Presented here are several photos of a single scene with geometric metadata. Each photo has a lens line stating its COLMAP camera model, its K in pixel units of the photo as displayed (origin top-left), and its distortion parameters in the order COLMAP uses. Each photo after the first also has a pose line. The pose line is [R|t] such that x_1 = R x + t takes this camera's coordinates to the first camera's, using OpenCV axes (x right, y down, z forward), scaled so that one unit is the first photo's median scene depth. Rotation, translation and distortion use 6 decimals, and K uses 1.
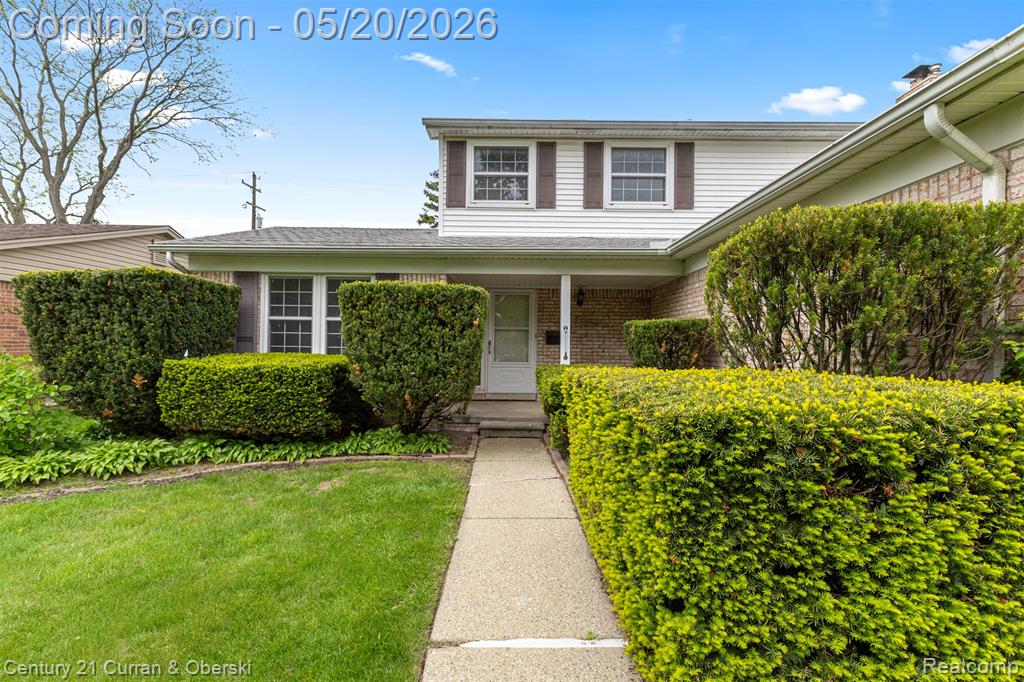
lens RADIAL K [[446.1, 0, 514.2], [0, 446.1, 340.3], [0, 0, 1]] dist [0.012530, -0.003329]
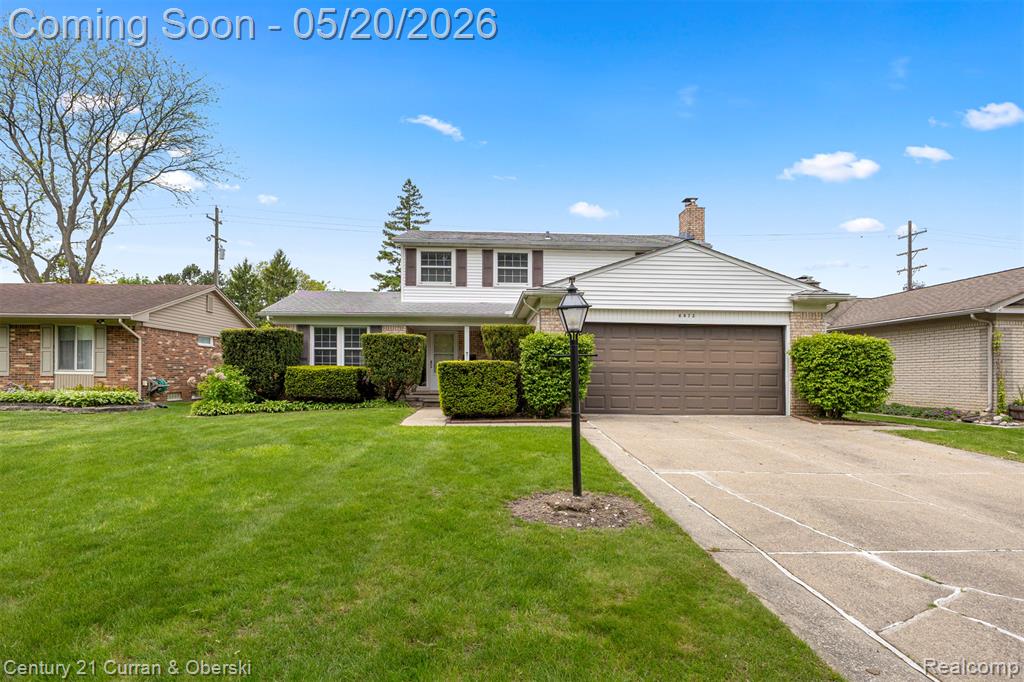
lens RADIAL K [[533.9, 0, 519.5], [0, 533.9, 386.9], [0, 0, 1]] dist [-0.010034, -0.004590]
pose [[0.998016, -0.007759, 0.062473, 0.167214], [0.005767, 0.999471, 0.032008, 0.041746], [-0.062689, -0.031584, 0.997533, -1.171366]]
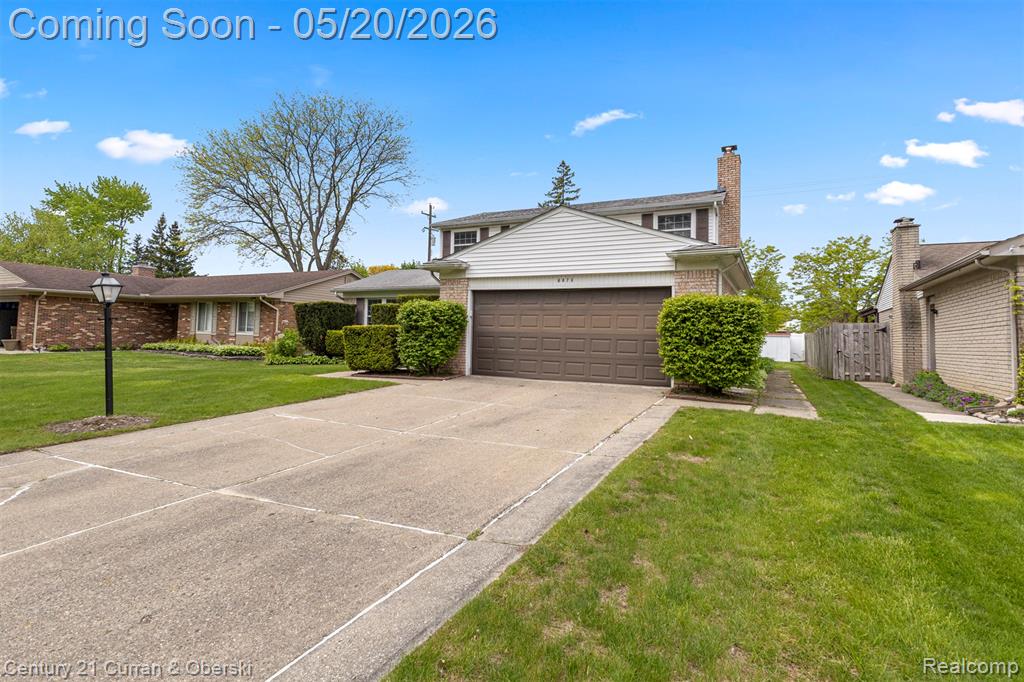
lens RADIAL K [[529.9, 0, 513.4], [0, 529.9, 316.7], [0, 0, 1]] dist [0.008119, 0.000026]
pose [[0.900829, -0.010623, -0.434045, 1.229508], [-0.007503, 0.999171, -0.040024, 0.054032], [0.434110, 0.039311, 0.900002, -1.089170]]
